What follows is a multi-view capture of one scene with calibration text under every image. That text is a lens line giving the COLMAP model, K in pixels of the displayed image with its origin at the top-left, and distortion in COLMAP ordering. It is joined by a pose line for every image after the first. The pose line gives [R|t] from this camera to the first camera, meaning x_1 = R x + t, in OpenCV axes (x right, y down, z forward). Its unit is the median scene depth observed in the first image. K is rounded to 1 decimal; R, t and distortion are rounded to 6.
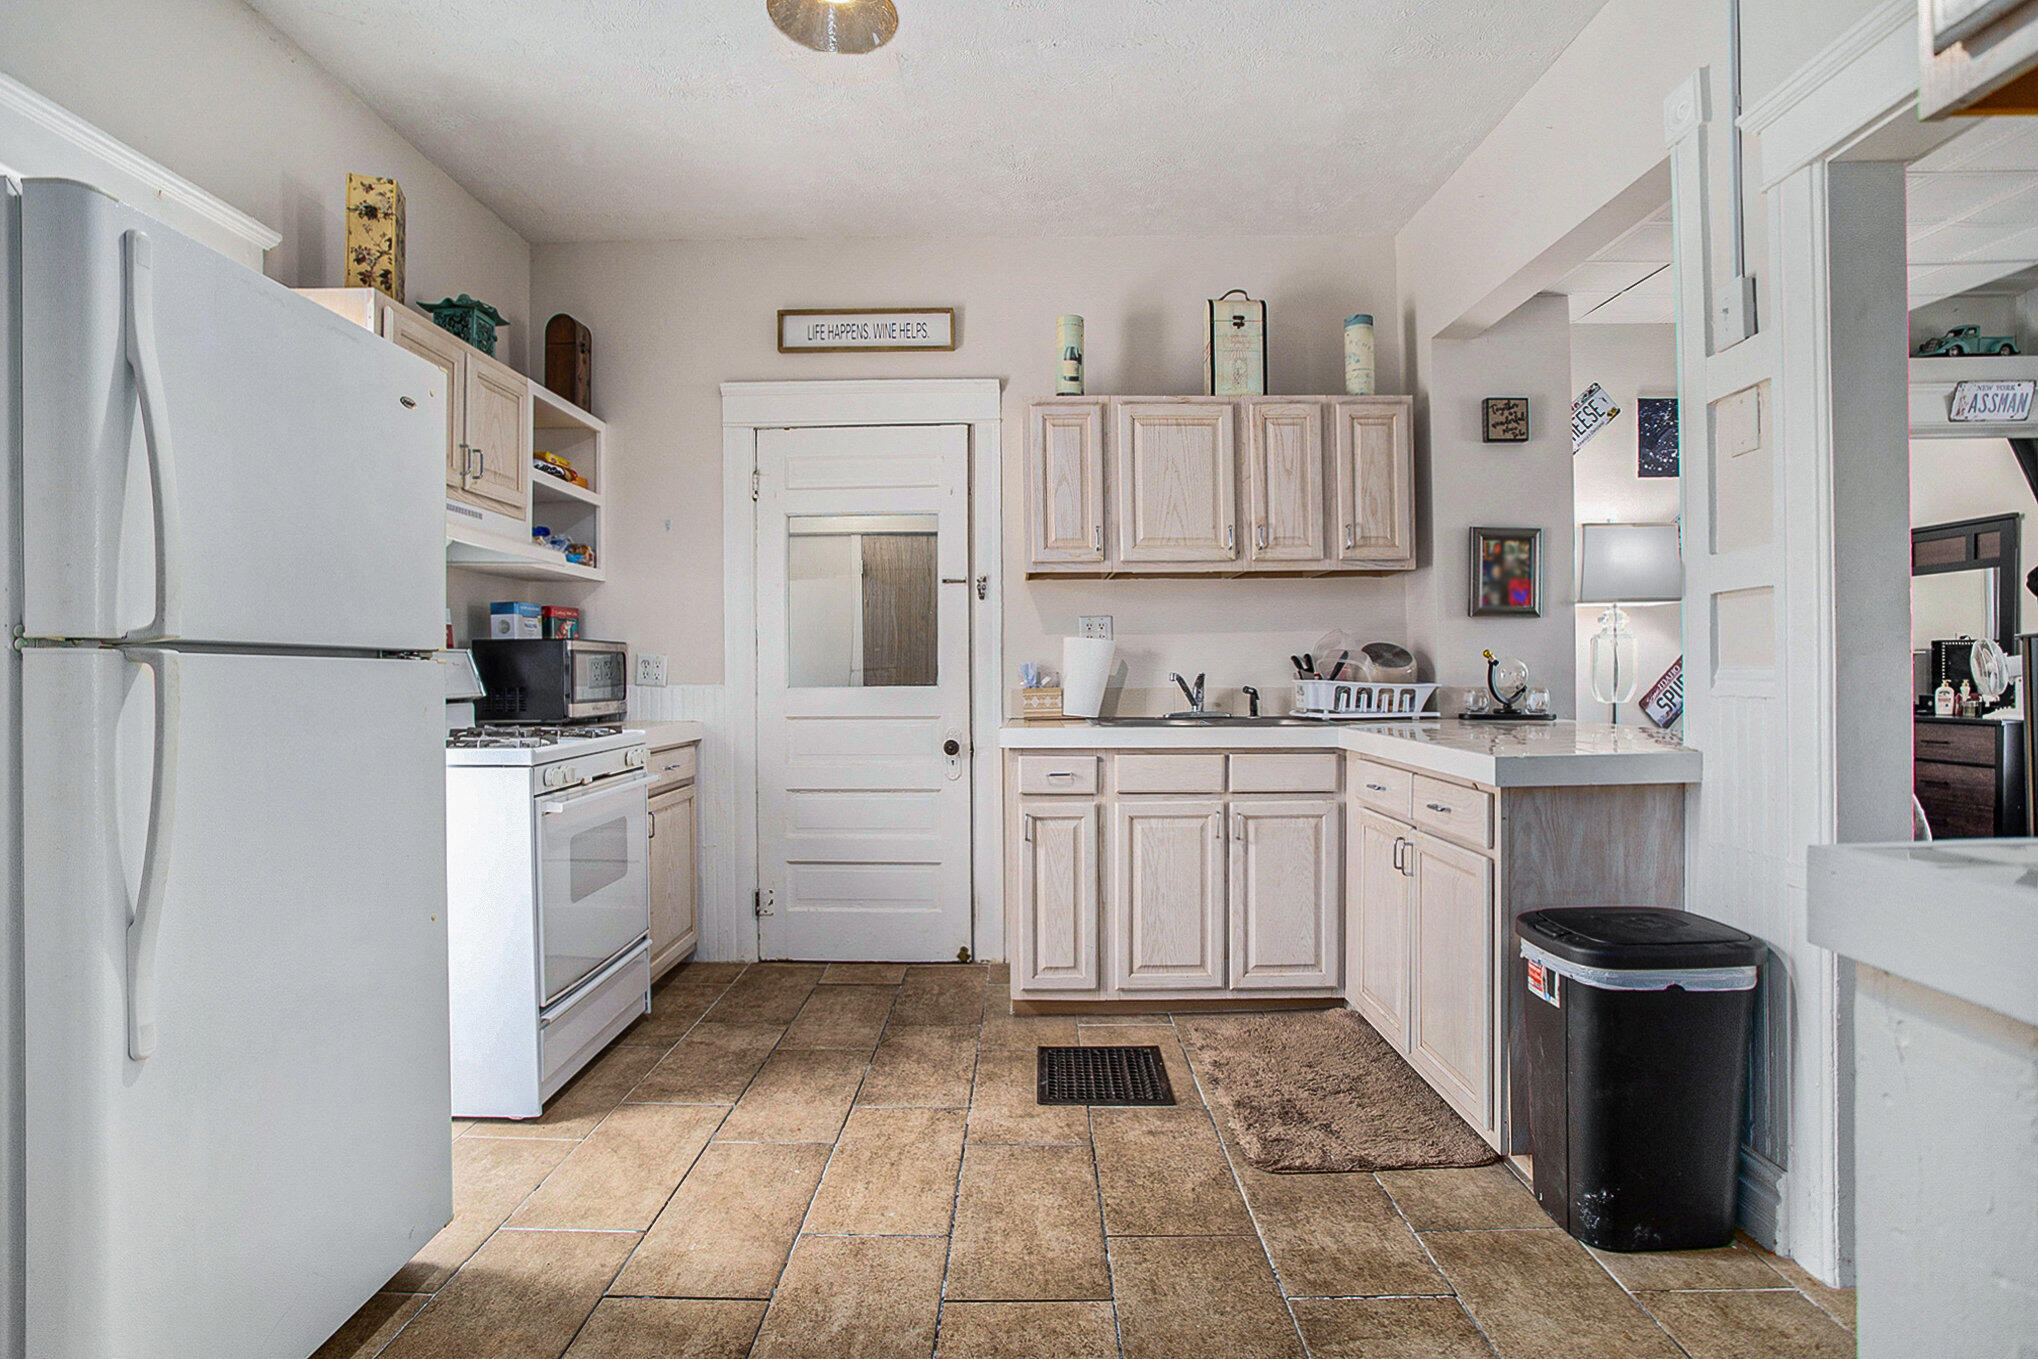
lens RADIAL K [[980.1, 0, 1010.1], [0, 980.1, 668.4], [0, 0, 1]] dist [-0.005115, 0.001415]
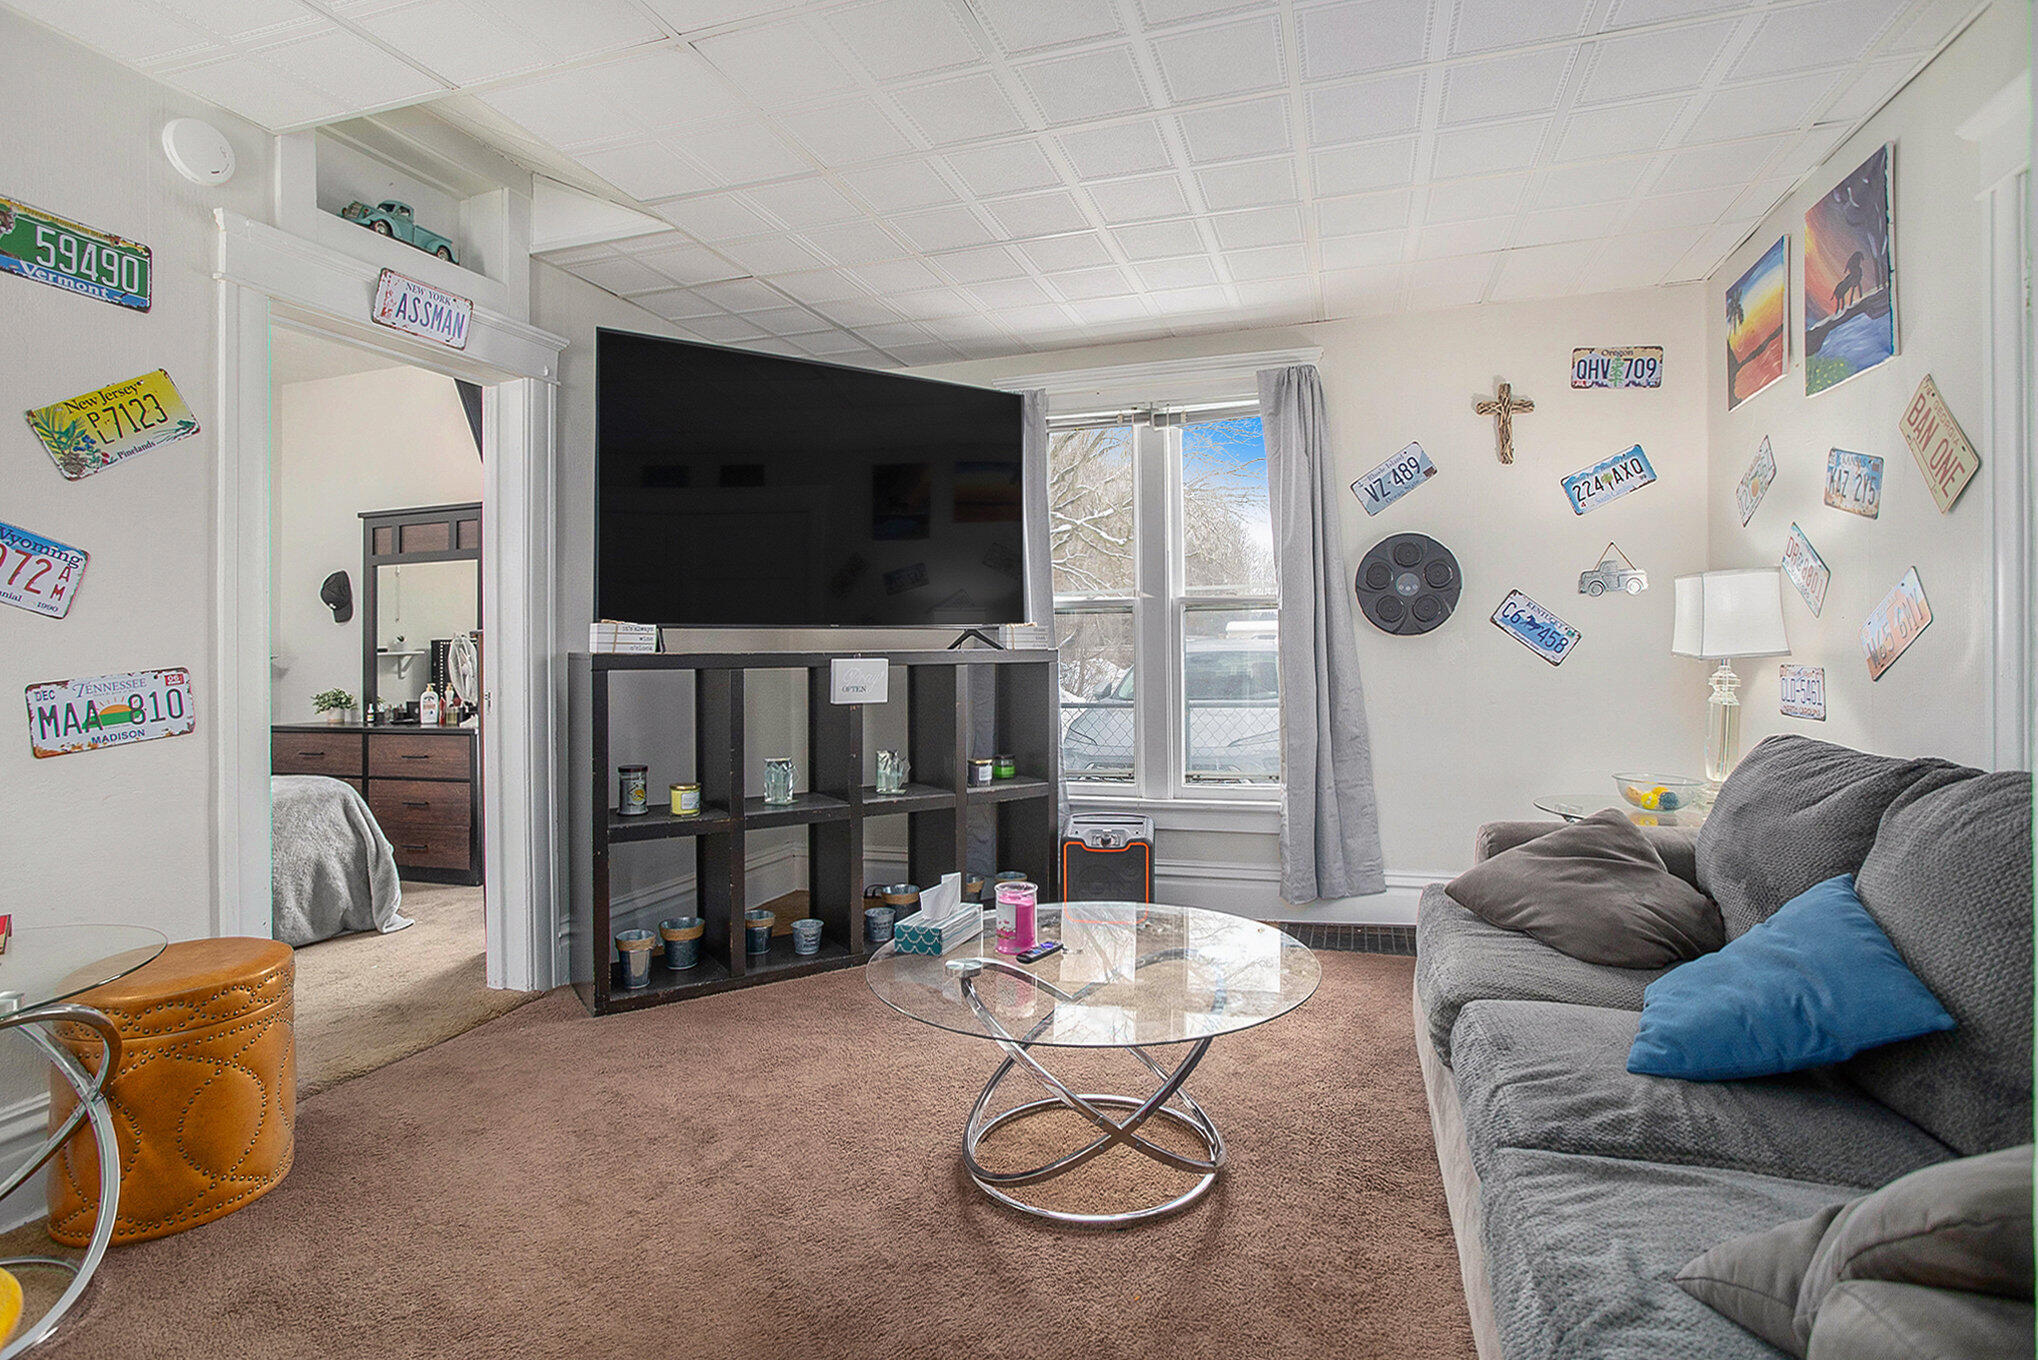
lens RADIAL K [[980.1, 0, 1017.0], [0, 980.1, 665.3], [0, 0, 1]] dist [-0.005115, 0.001415]
pose [[0.314352, 0.001476, 0.949305, 0.310107], [0.000324, 0.999999, -0.001662, -0.003373], [-0.949306, 0.000830, 0.314351, 0.239079]]
